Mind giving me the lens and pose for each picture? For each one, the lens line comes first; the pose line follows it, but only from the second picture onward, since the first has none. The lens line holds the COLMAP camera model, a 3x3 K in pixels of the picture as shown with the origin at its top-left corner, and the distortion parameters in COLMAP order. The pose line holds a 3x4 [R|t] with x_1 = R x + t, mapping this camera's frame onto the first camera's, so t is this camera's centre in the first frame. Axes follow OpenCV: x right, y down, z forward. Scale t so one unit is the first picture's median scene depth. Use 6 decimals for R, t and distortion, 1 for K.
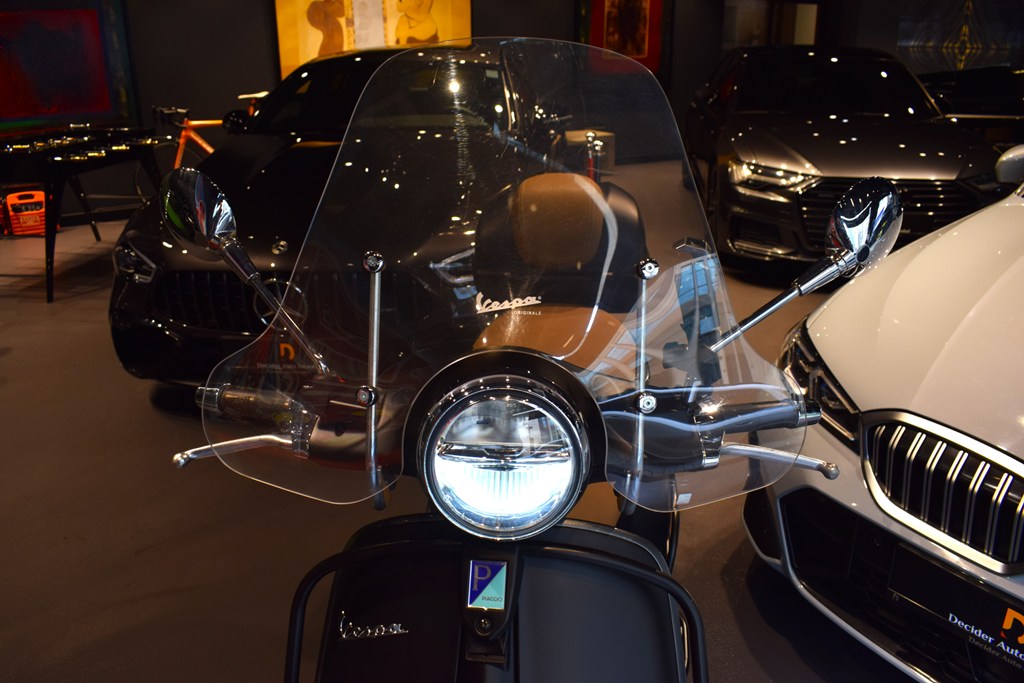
lens RADIAL K [[774.4, 0, 526.2], [0, 774.4, 336.8], [0, 0, 1]] dist [-0.096784, 0.007549]
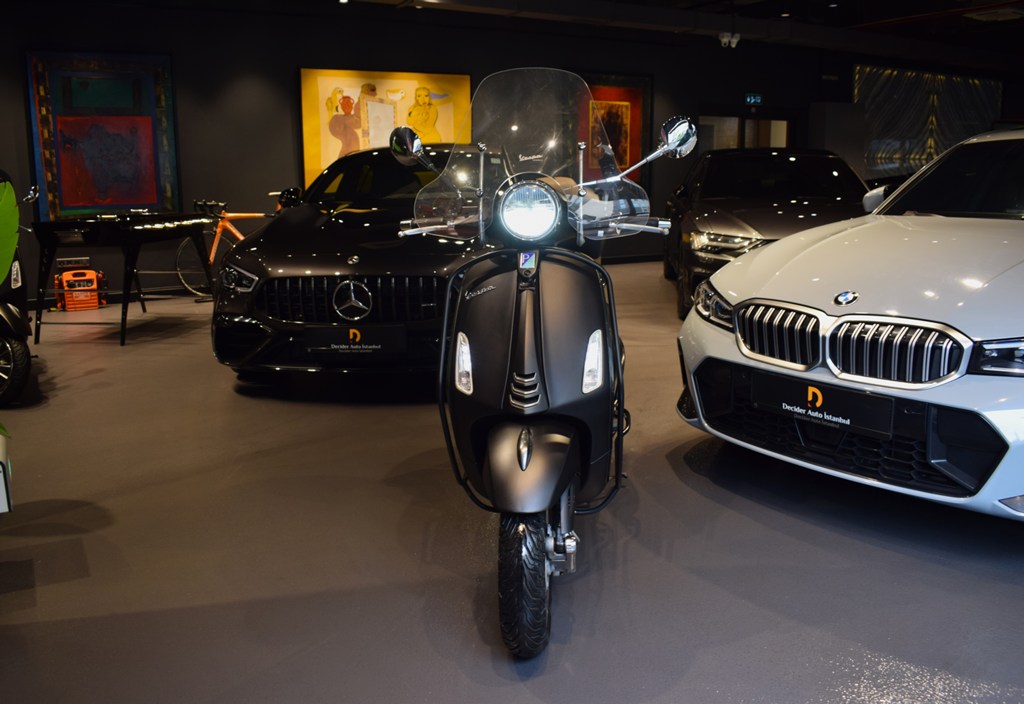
lens RADIAL K [[838.6, 0, 512.0], [0, 838.6, 352.0], [0, 0, 1]] dist [-0.104621, 0.016187]
pose [[0.999992, -0.003233, -0.002532, -0.011647], [0.002787, 0.987167, -0.159668, 0.128486], [0.003015, 0.159659, 0.987168, -0.210284]]
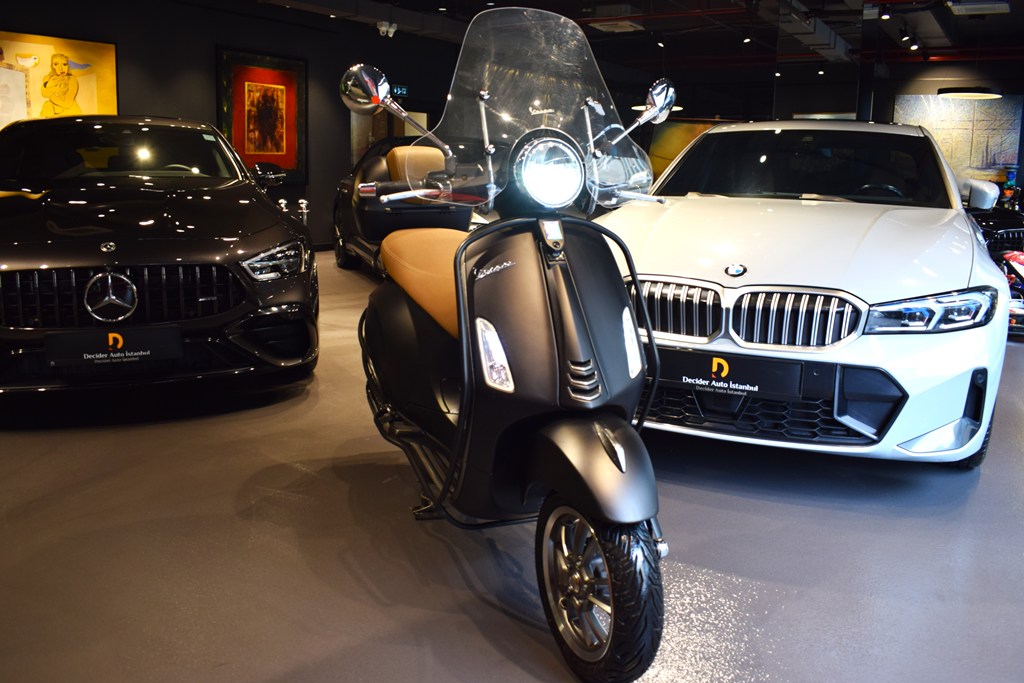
lens RADIAL K [[824.4, 0, 512.0], [0, 824.4, 341.5], [0, 0, 1]] dist [-0.090161, -0.004353]
pose [[0.883354, -0.065632, 0.464089, -0.154176], [0.139764, 0.981987, -0.127155, 0.110136], [-0.447383, 0.177186, 0.876615, -0.120270]]
